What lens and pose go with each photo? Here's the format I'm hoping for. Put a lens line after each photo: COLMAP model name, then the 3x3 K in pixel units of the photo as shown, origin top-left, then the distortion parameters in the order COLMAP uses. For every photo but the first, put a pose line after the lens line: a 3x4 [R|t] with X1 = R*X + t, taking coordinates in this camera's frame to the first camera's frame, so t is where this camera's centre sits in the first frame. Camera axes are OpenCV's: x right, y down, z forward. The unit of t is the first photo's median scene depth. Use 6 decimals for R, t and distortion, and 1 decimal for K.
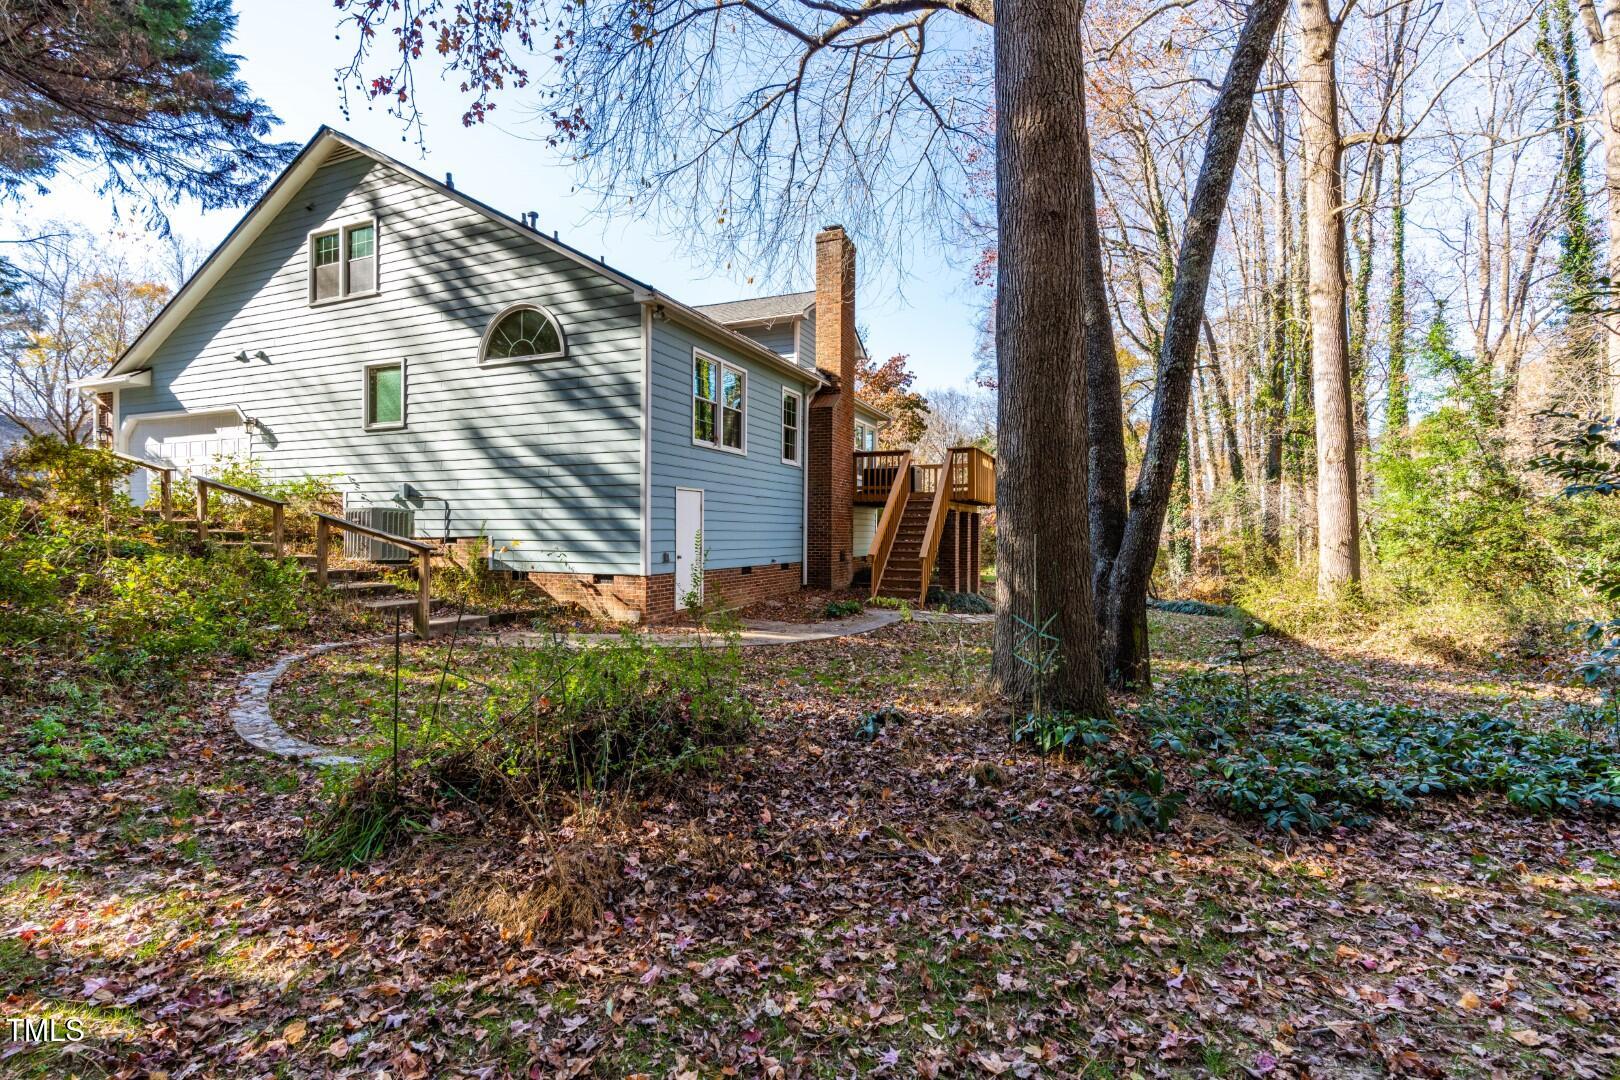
lens RADIAL K [[734.2, 0, 810.2], [0, 734.2, 537.4], [0, 0, 1]] dist [-0.014294, 0.005481]
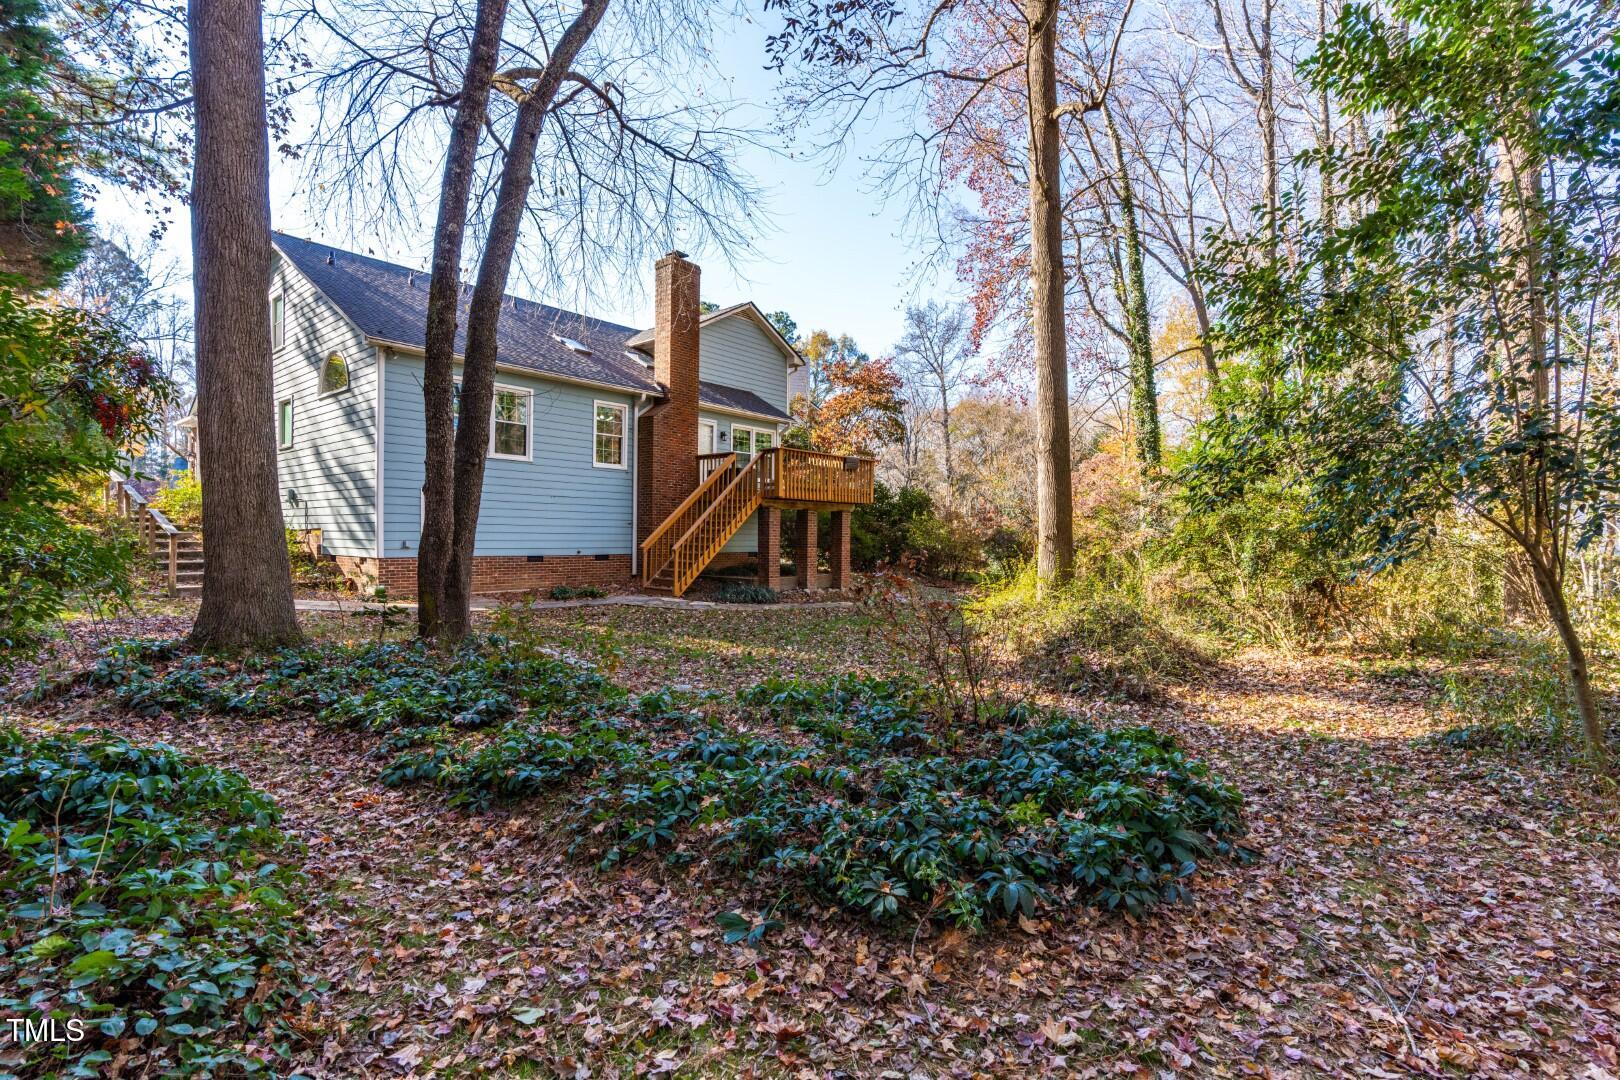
lens RADIAL K [[734.2, 0, 812.0], [0, 734.2, 536.3], [0, 0, 1]] dist [-0.014294, 0.005481]
pose [[0.957834, 0.004799, -0.287282, 0.763109], [-0.006487, 0.999967, -0.004922, 0.013412], [0.287249, 0.006578, 0.957833, -0.002007]]
